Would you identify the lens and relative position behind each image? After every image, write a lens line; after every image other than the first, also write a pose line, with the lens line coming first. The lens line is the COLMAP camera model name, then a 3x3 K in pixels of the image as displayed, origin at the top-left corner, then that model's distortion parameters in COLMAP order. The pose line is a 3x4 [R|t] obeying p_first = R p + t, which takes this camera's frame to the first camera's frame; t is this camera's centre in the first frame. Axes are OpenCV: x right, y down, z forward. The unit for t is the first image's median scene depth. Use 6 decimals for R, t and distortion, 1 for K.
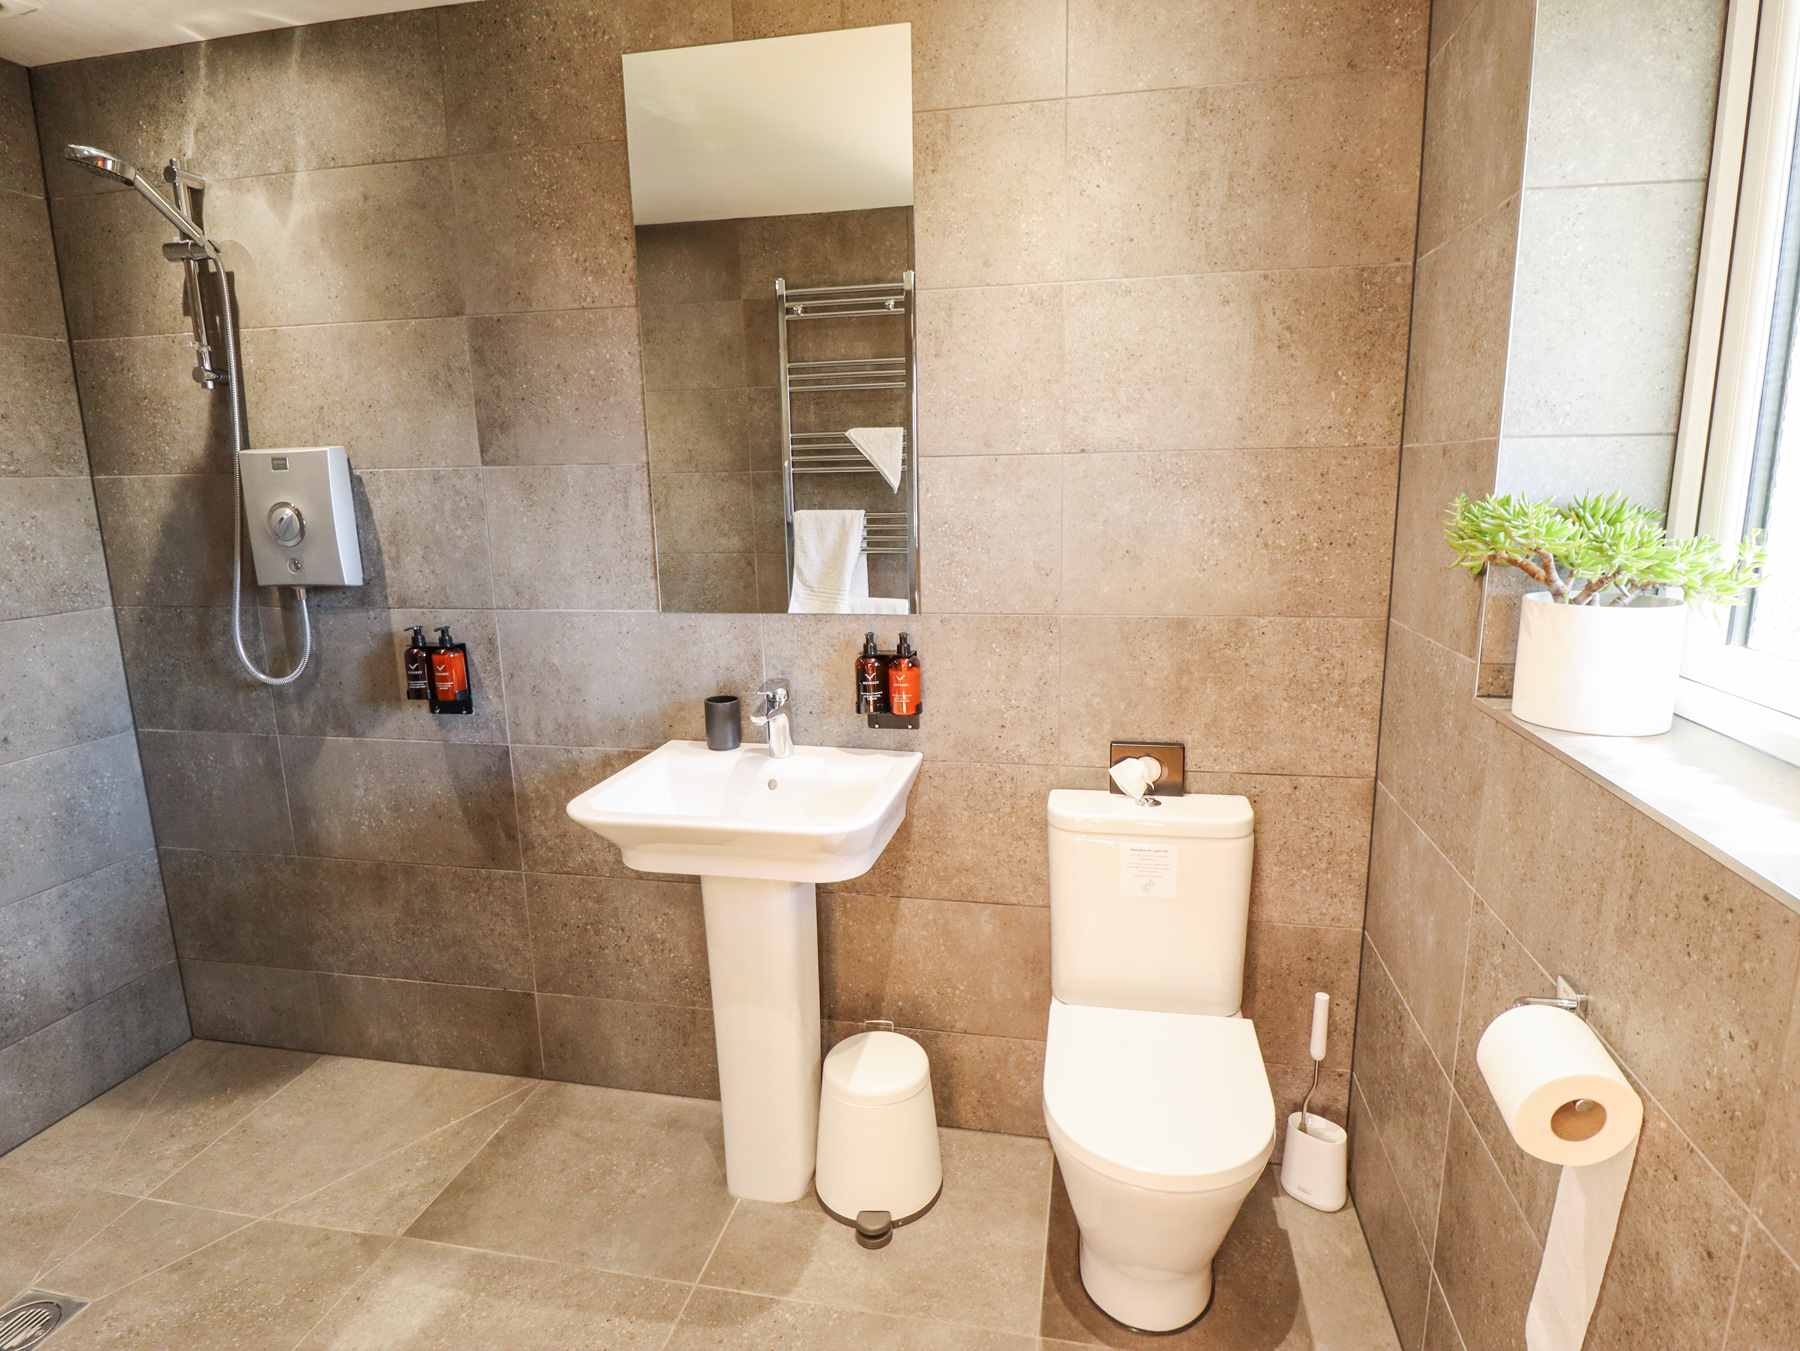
lens RADIAL K [[963.4, 0, 918.6], [0, 963.4, 678.4], [0, 0, 1]] dist [0.003000, -0.013861]
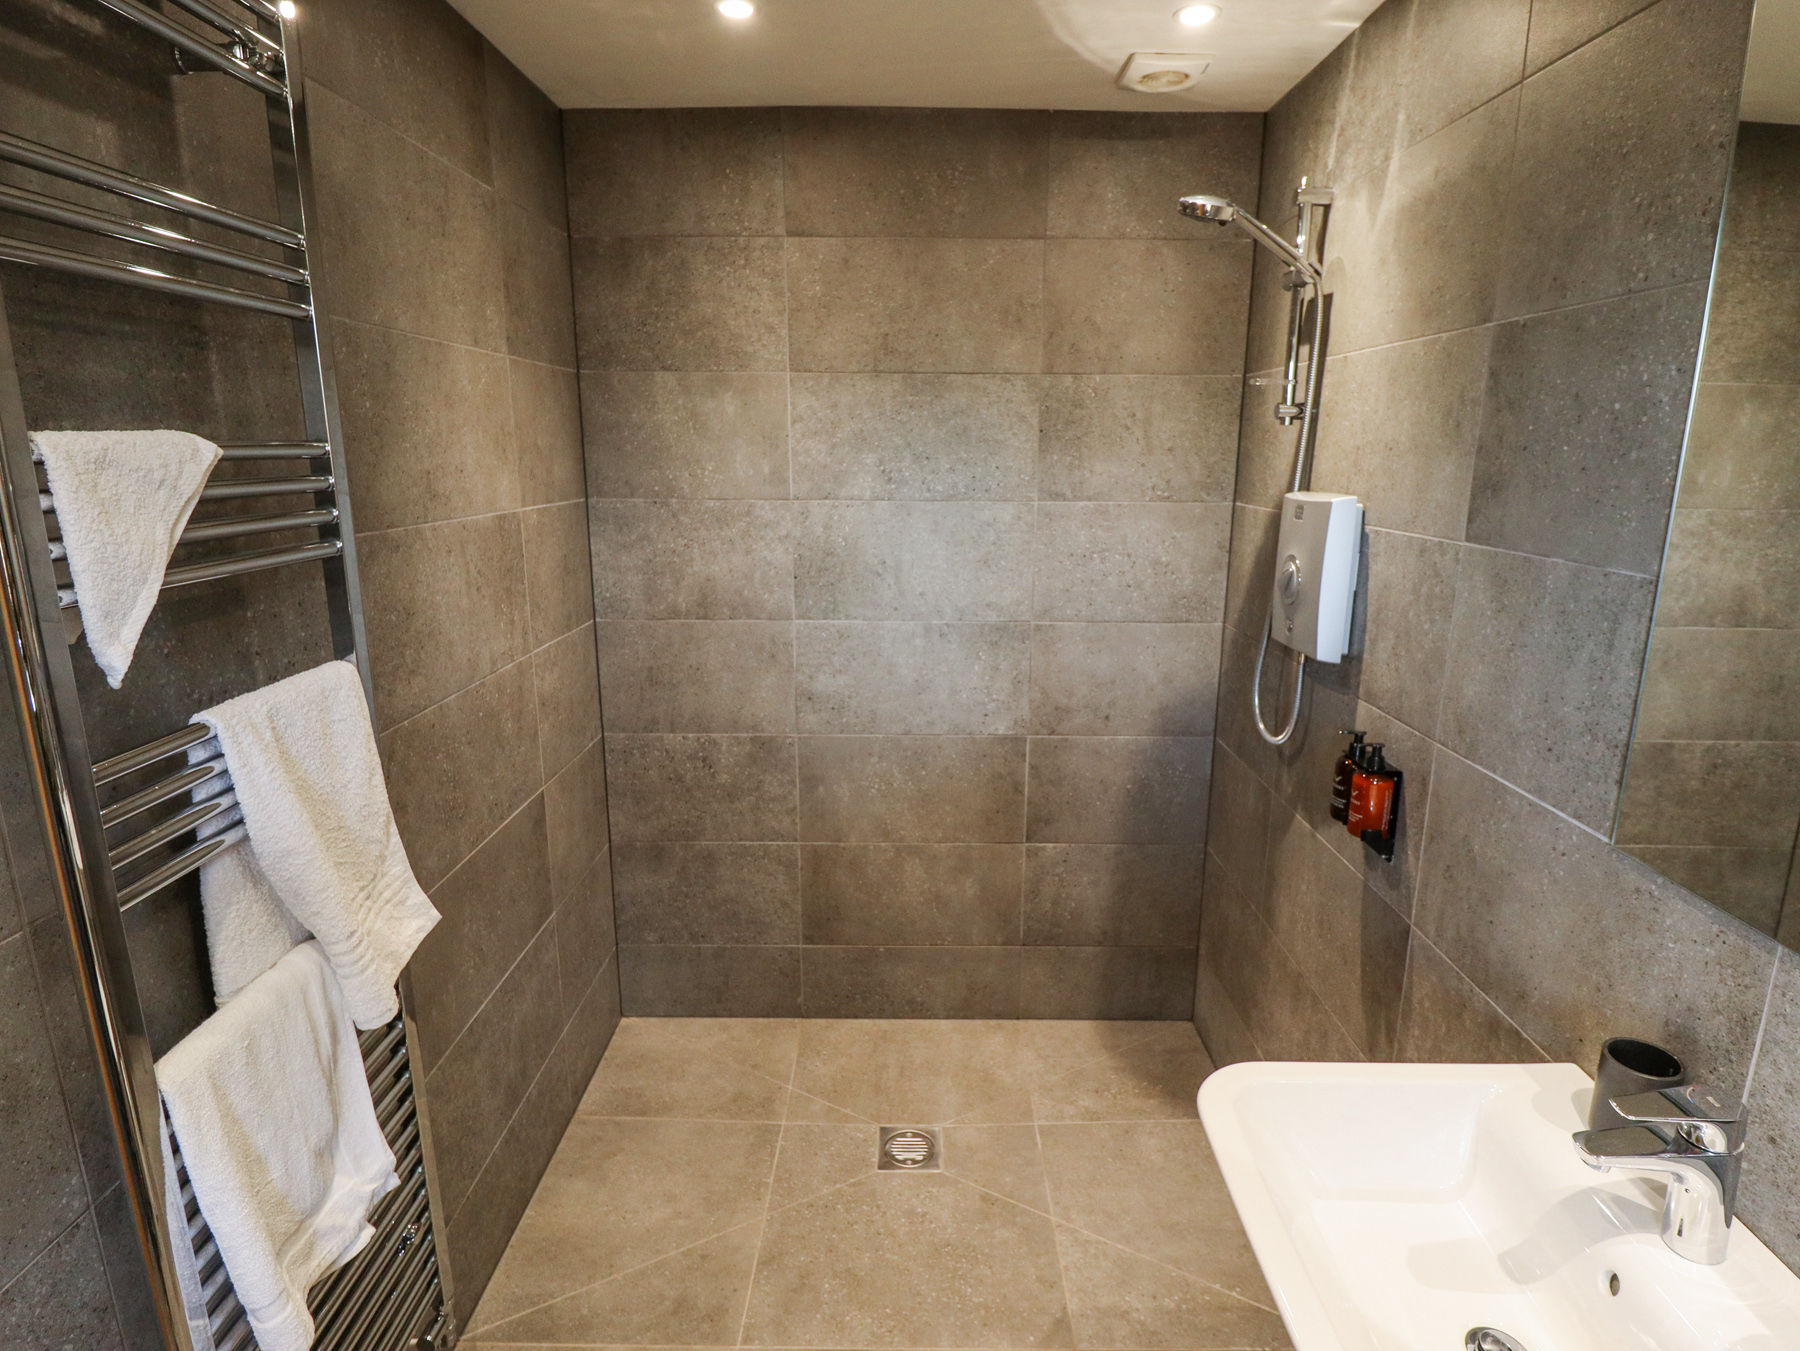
lens RADIAL K [[963.4, 0, 910.0], [0, 963.4, 673.4], [0, 0, 1]] dist [0.003000, -0.013861]
pose [[0.192047, 0.242637, -0.950918, 0.143165], [-0.209049, 0.956830, 0.201926, -0.184728], [0.958862, 0.160010, 0.234480, 0.470925]]
